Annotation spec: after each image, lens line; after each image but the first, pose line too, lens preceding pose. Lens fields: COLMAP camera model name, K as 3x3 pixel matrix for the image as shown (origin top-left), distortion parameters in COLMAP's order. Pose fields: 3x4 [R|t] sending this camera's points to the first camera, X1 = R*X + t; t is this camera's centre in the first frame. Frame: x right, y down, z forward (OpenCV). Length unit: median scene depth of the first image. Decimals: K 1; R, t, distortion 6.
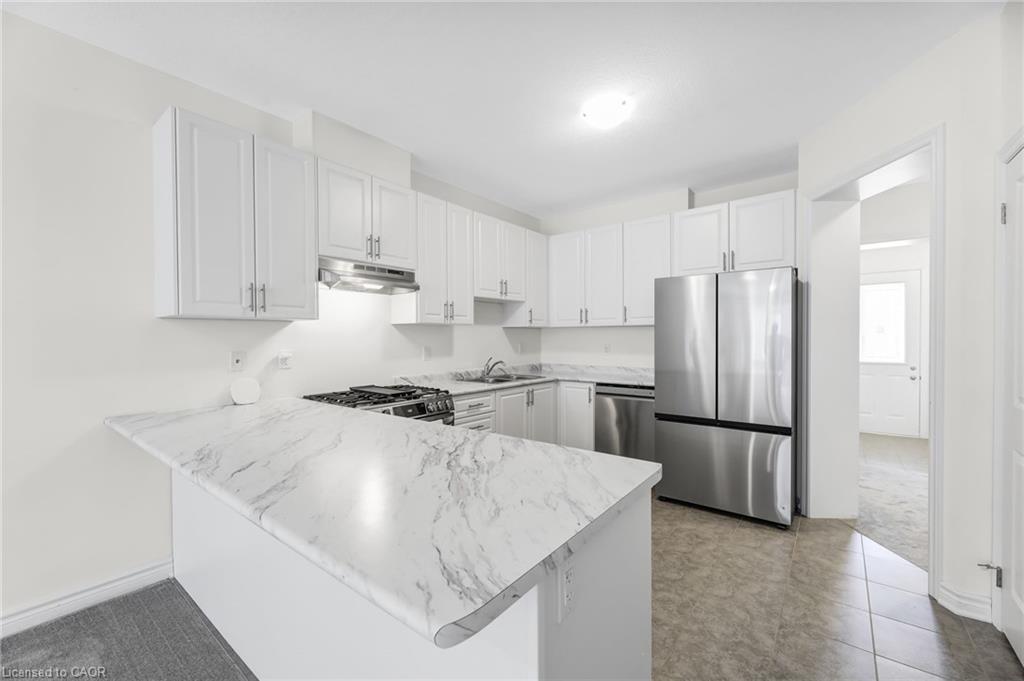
lens RADIAL K [[419.1, 0, 503.7], [0, 419.1, 338.9], [0, 0, 1]] dist [0.001555, -0.001562]
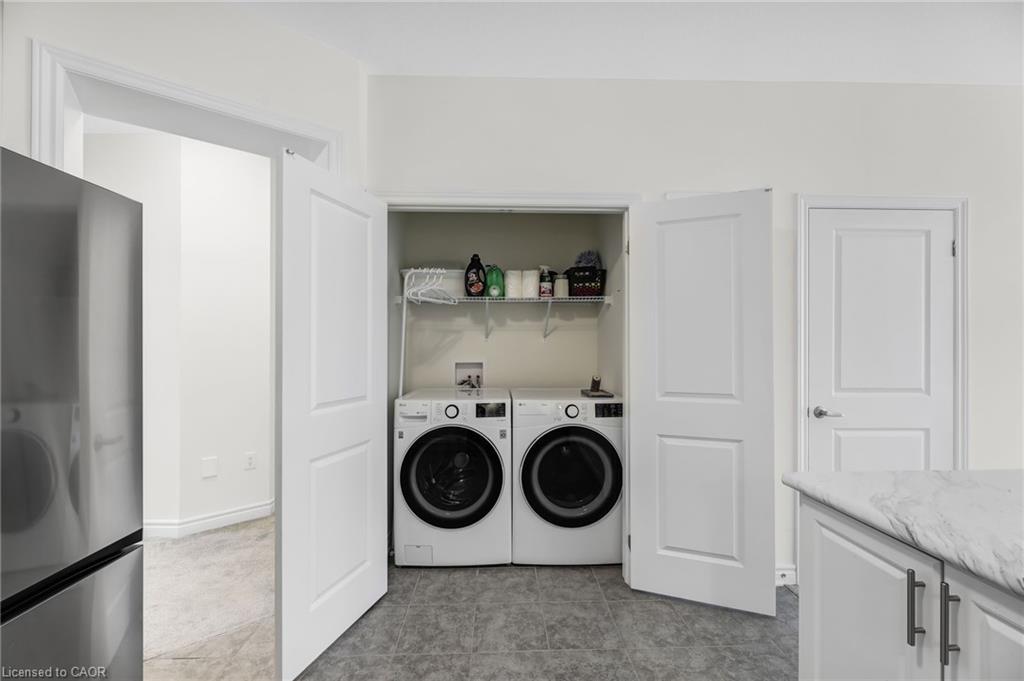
lens RADIAL K [[419.1, 0, 511.4], [0, 419.1, 346.3], [0, 0, 1]] dist [0.001555, -0.001562]
pose [[-0.659738, -0.001809, 0.751494, 0.022002], [-0.004058, 0.999991, -0.001155, 0.003738], [-0.751485, -0.003811, -0.659739, 0.713261]]
